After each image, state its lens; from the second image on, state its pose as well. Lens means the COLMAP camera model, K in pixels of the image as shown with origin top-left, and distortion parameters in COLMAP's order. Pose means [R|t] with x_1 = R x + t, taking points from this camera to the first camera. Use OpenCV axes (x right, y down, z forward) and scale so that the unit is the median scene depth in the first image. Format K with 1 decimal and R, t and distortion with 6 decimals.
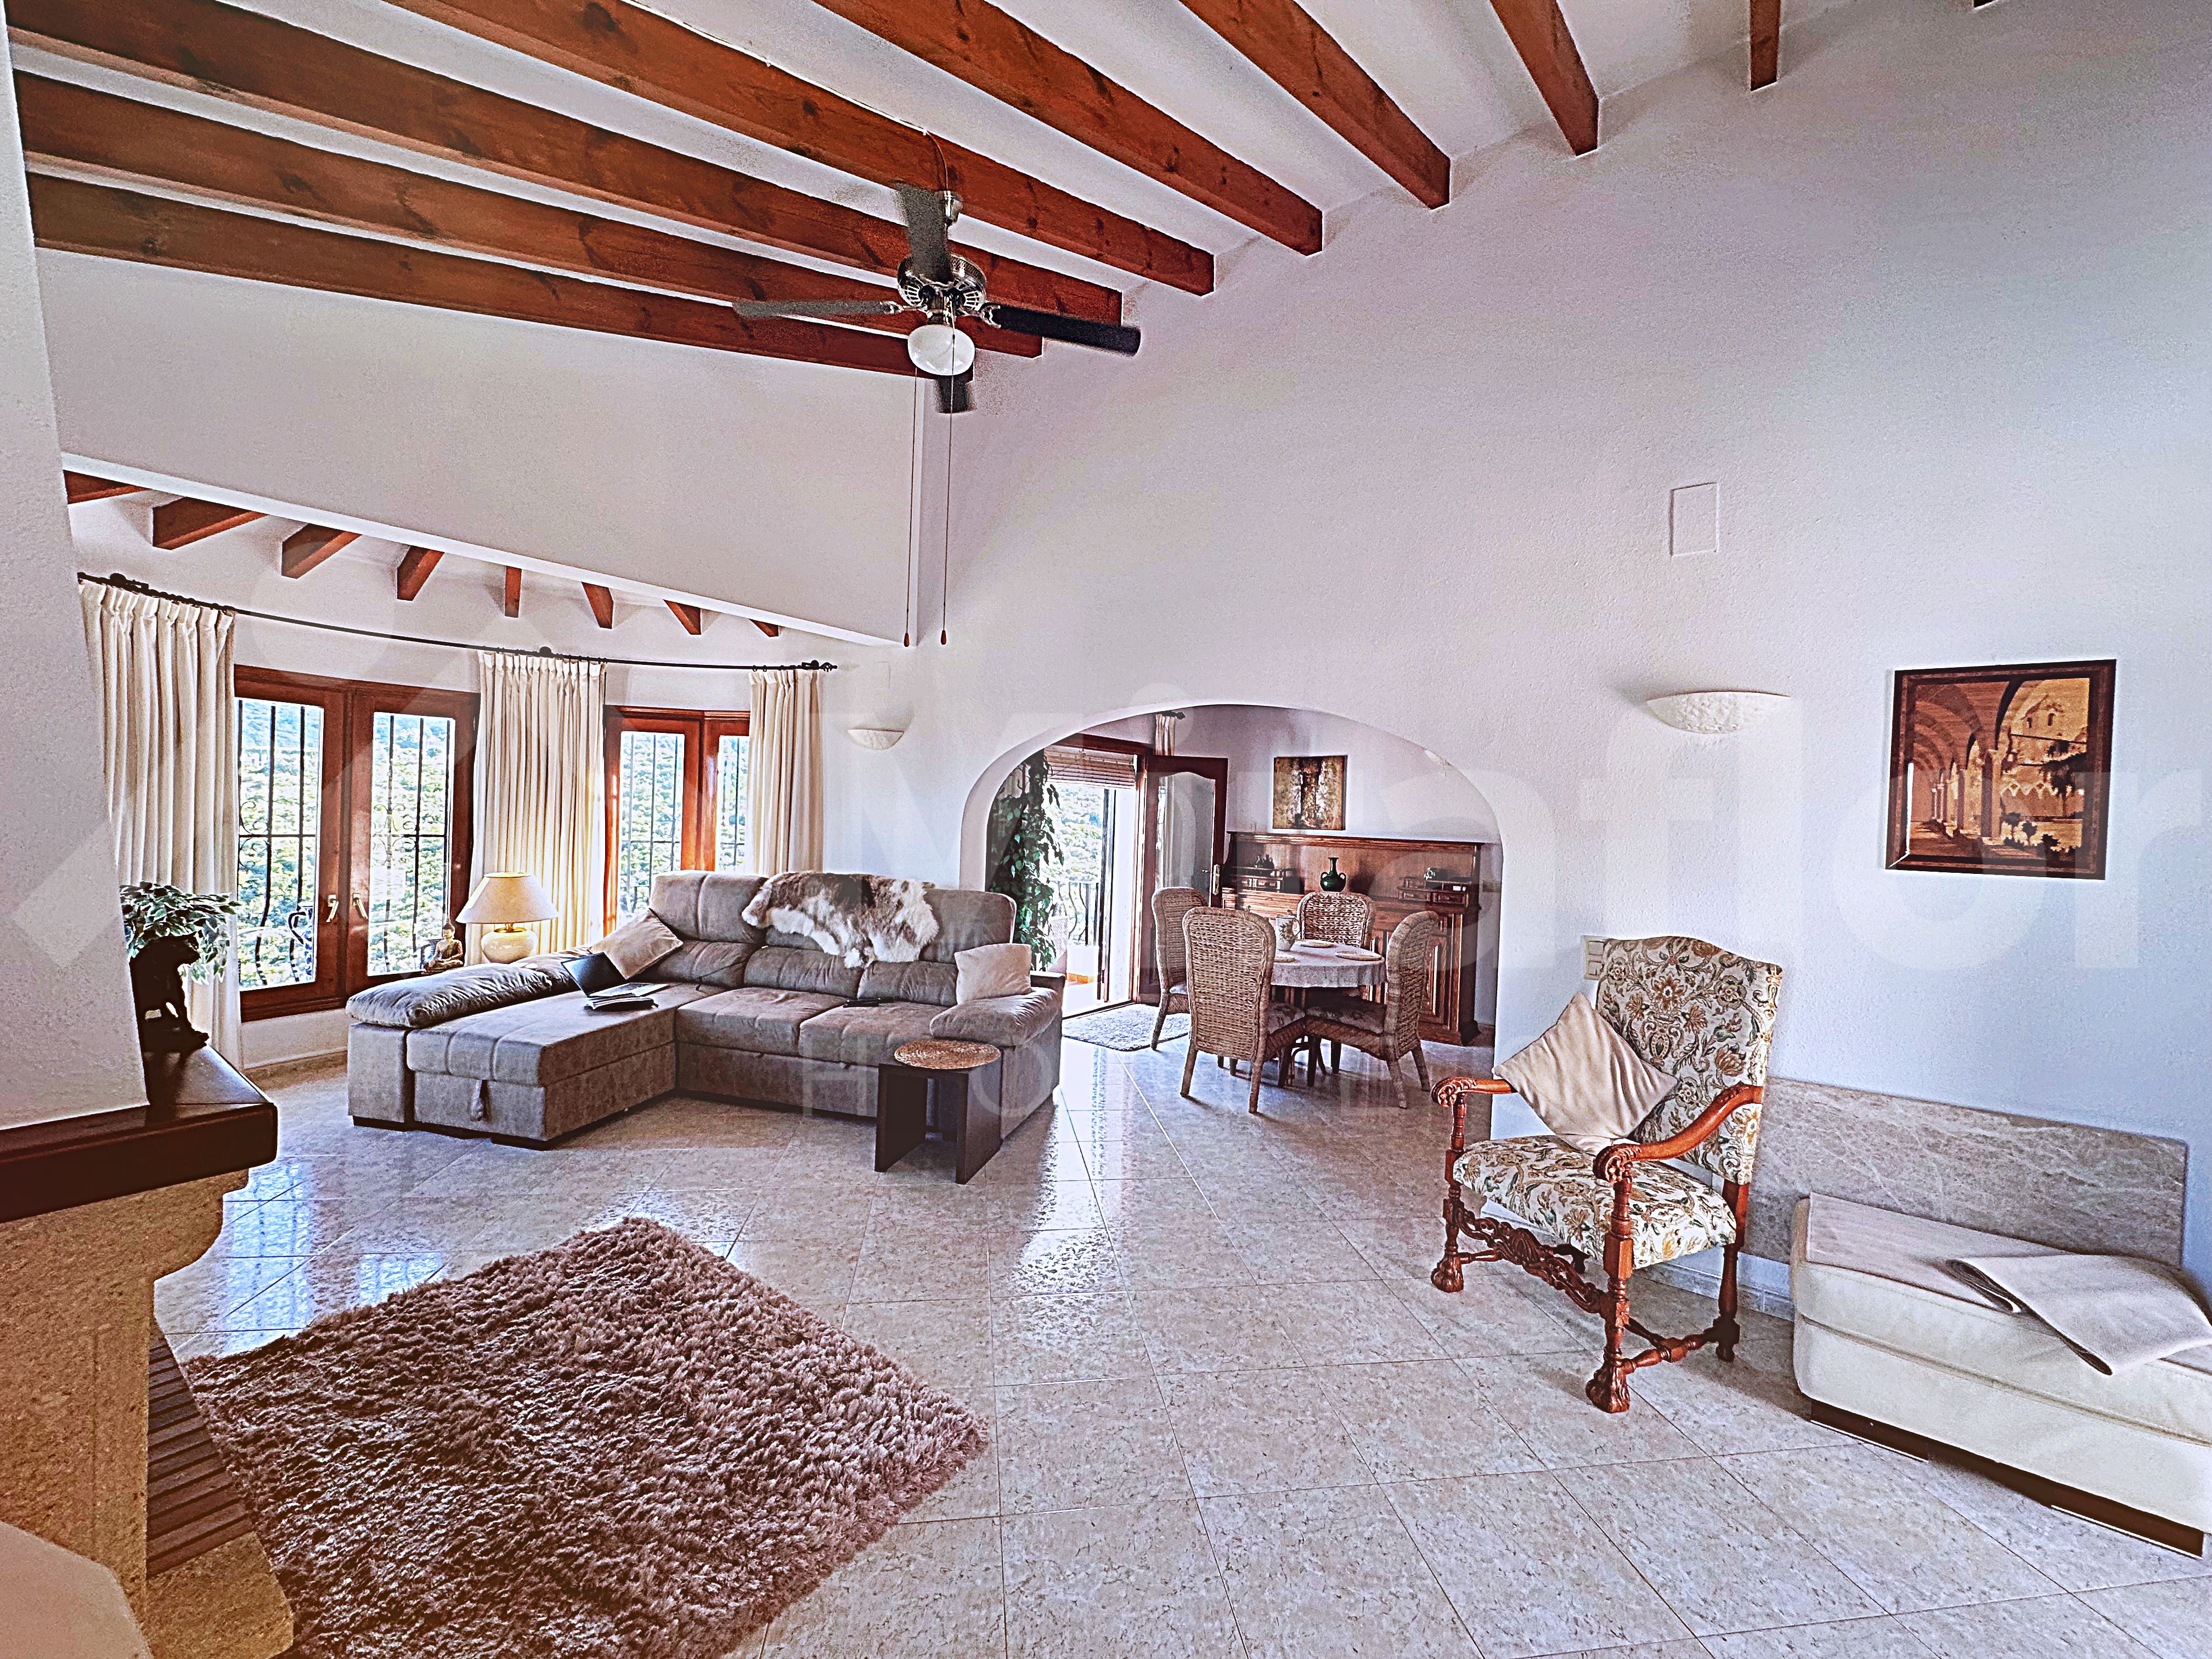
lens RADIAL K [[878.4, 0, 1104.7], [0, 878.4, 817.3], [0, 0, 1]] dist [-0.009585, 0.001633]
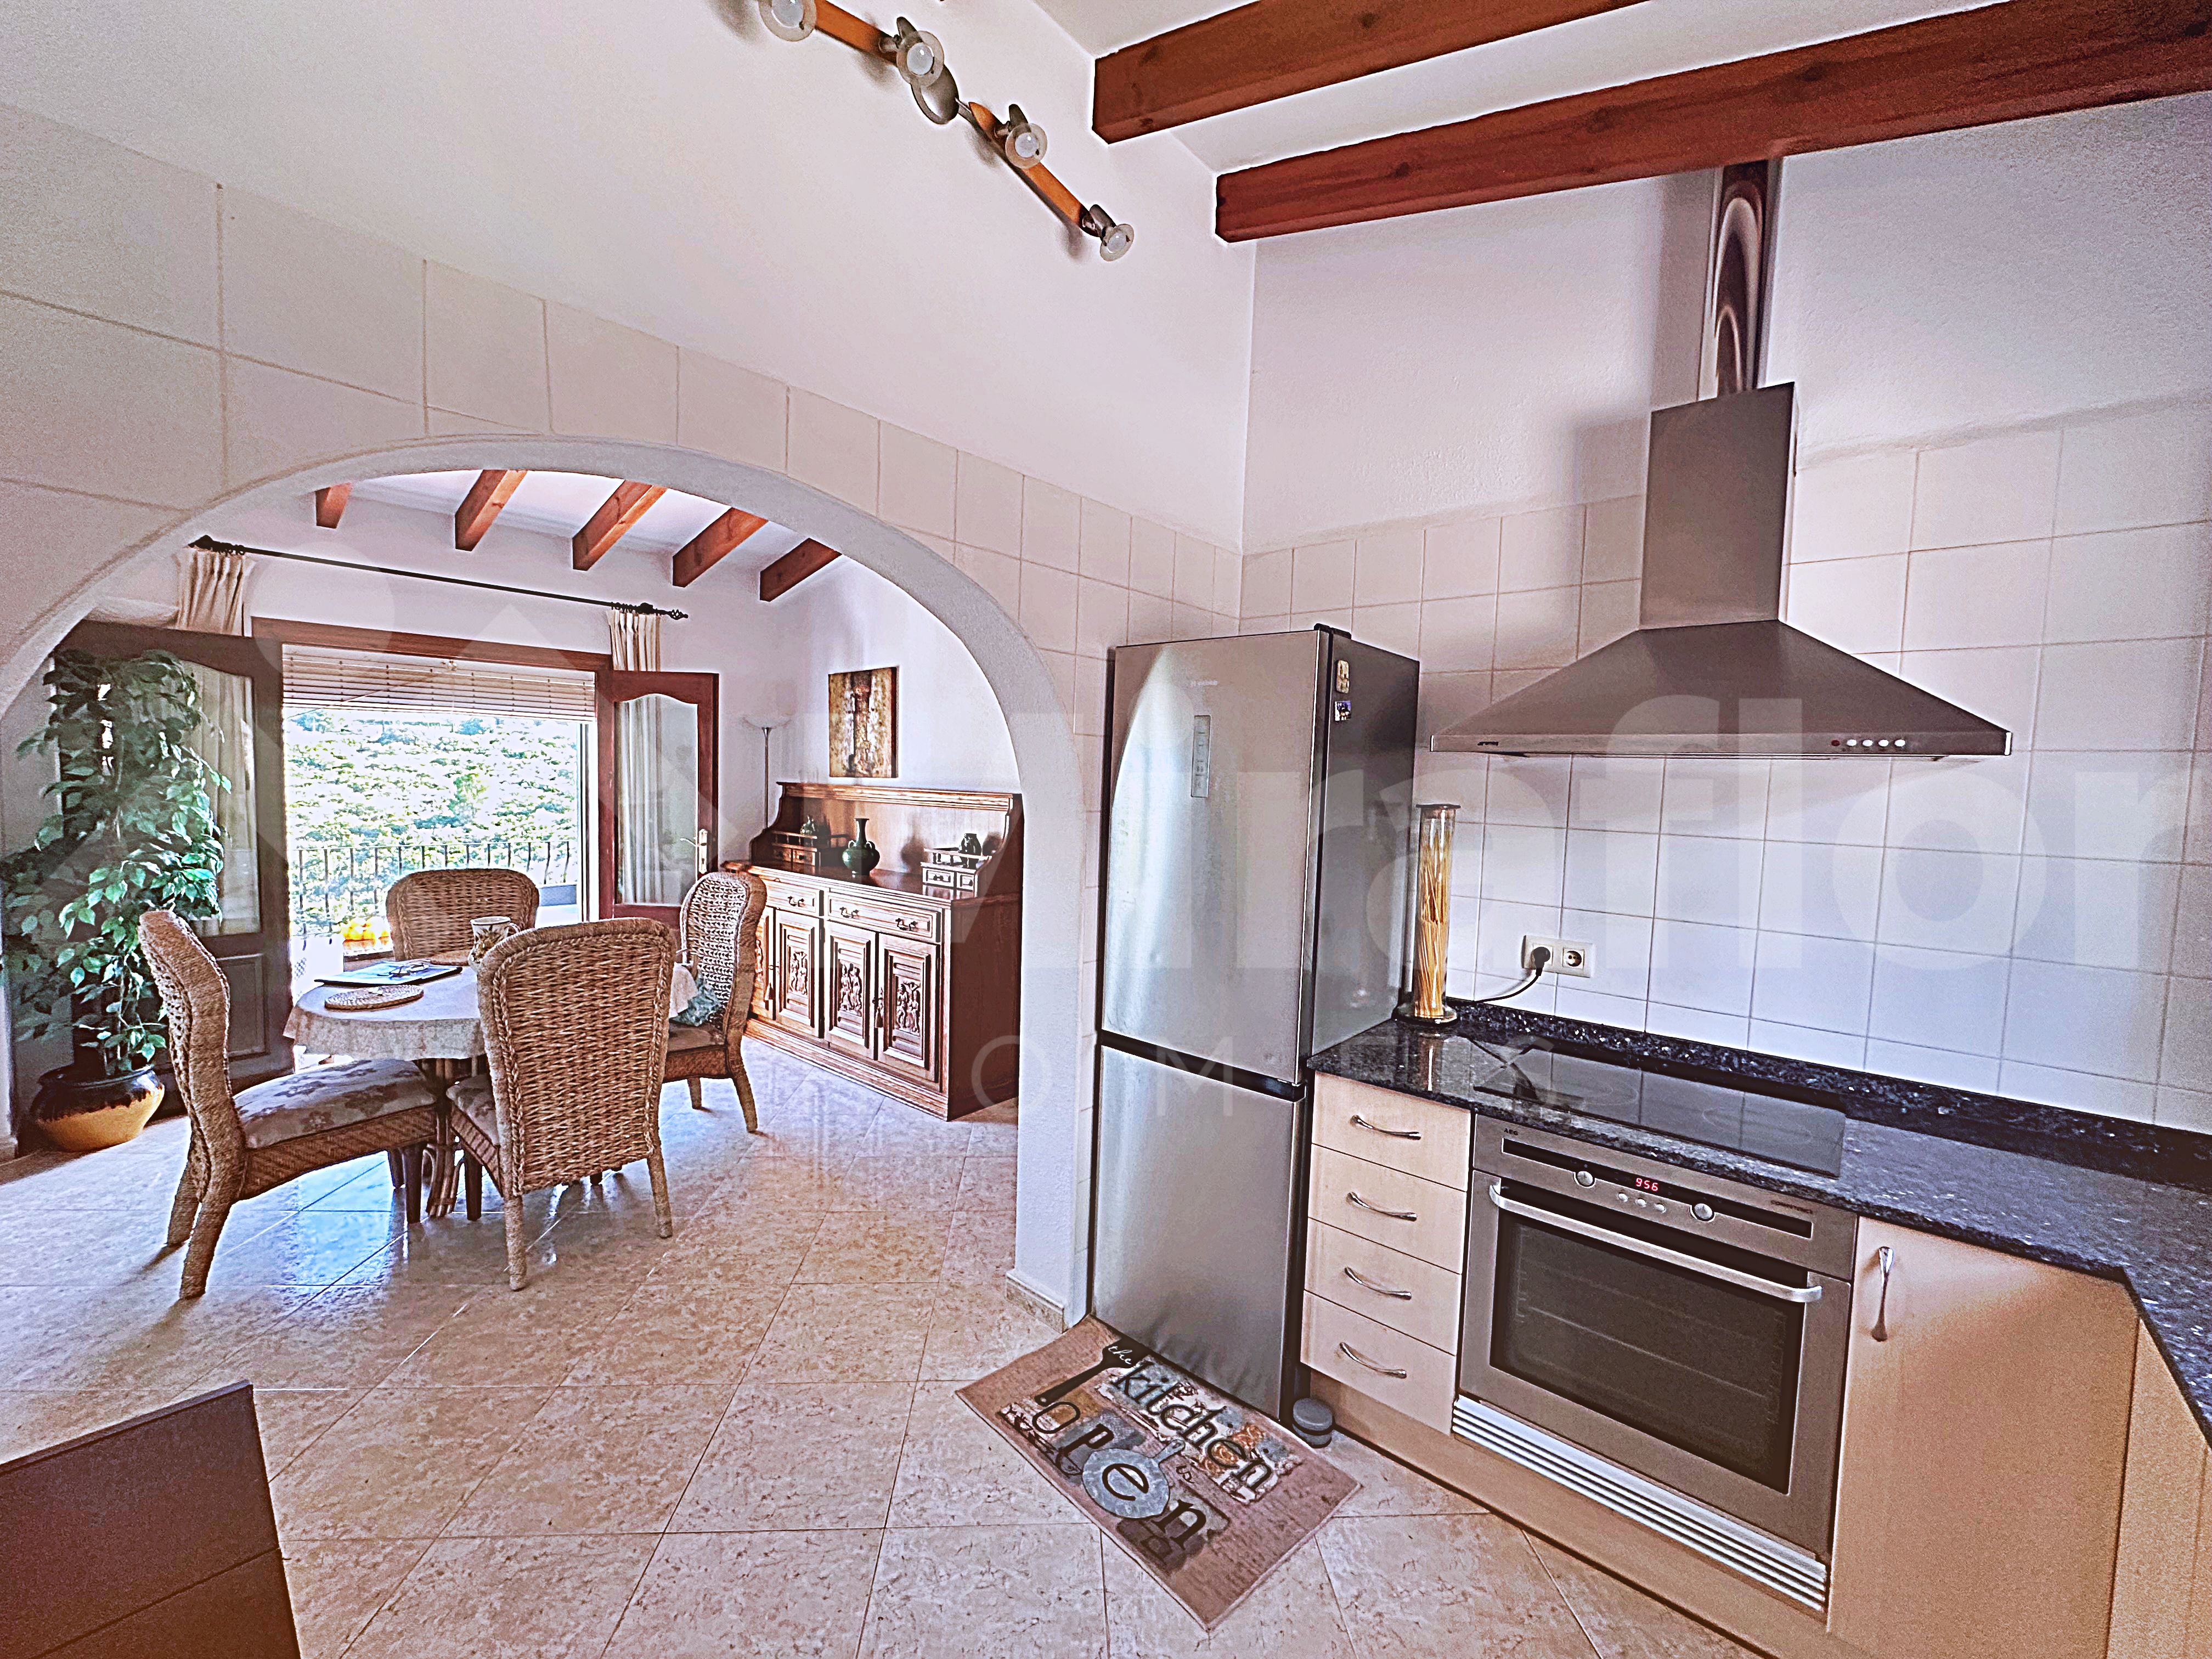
lens RADIAL K [[878.4, 0, 1100.9], [0, 878.4, 828.1], [0, 0, 1]] dist [-0.009585, 0.001633]
pose [[0.997082, -0.000027, -0.076334, 1.013059], [0.005035, 0.997846, 0.065413, 0.020900], [0.076168, -0.065607, 0.994934, 0.696611]]
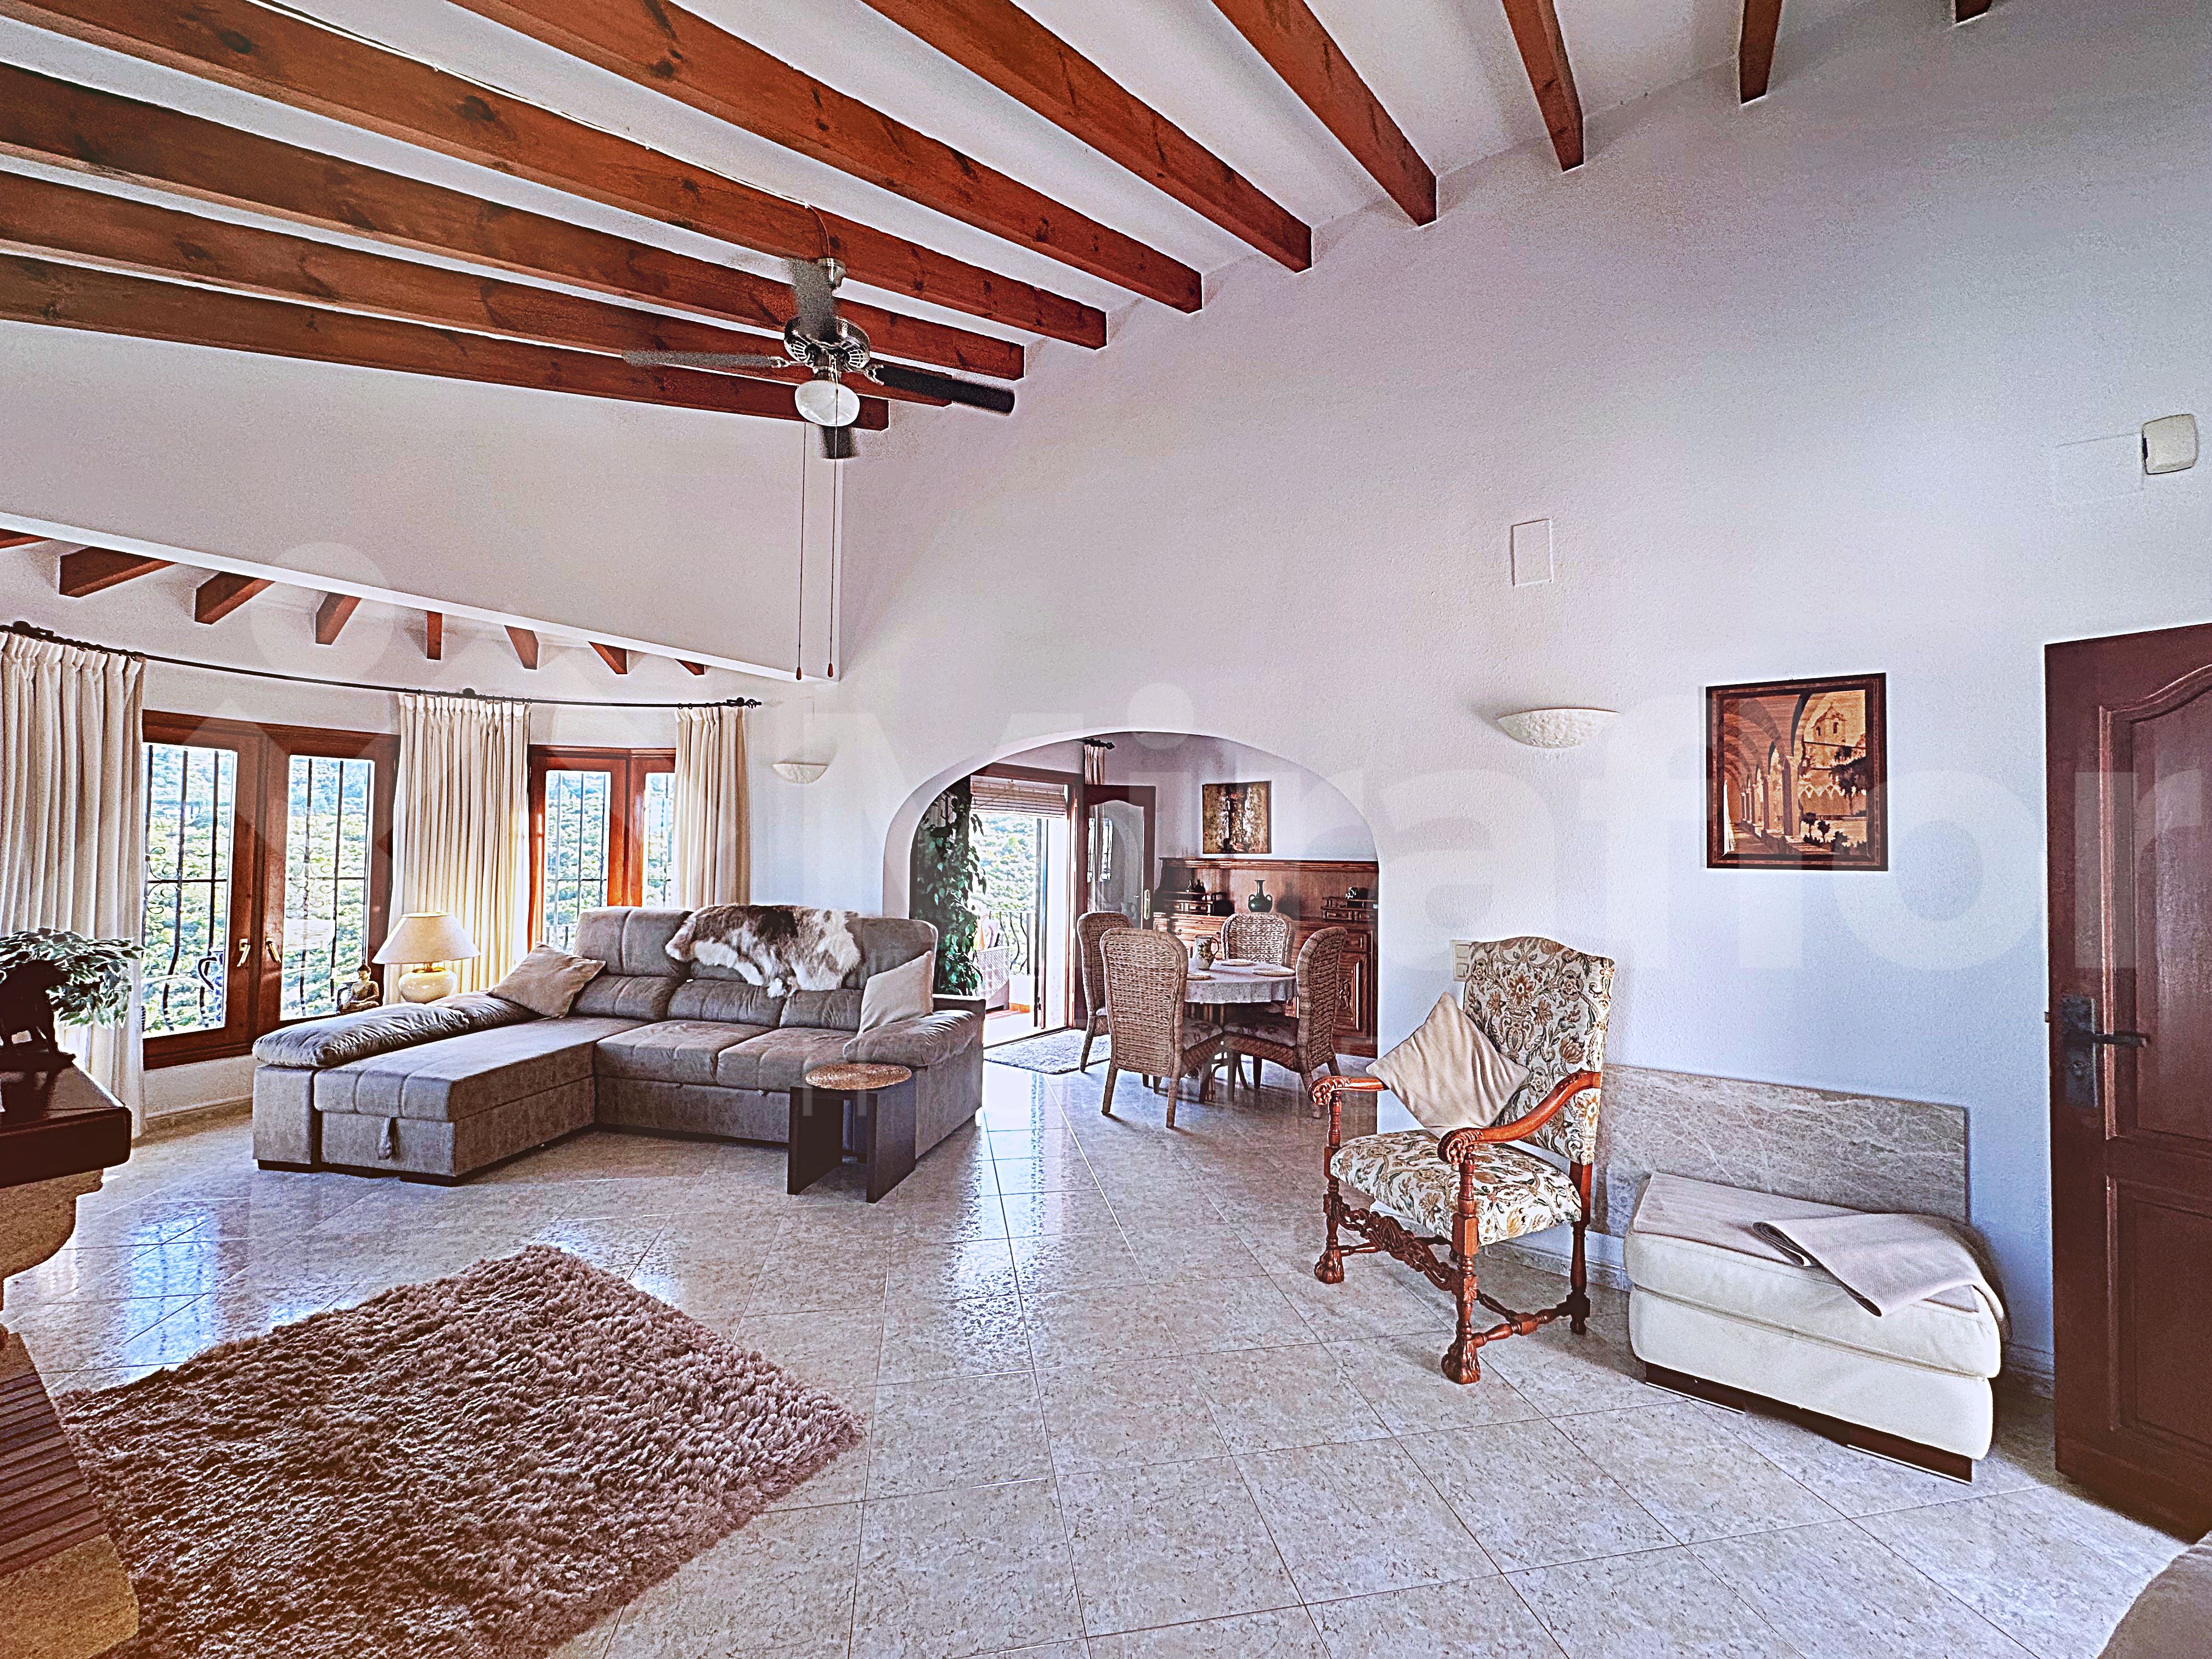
lens RADIAL K [[878.4, 0, 1106.4], [0, 878.4, 817.4], [0, 0, 1]] dist [-0.009585, 0.001633]
pose [[0.998932, -0.022046, 0.040607, 0.082037], [0.023628, 0.998964, -0.038896, 0.016866], [-0.039707, 0.039814, 0.998418, -0.049676]]
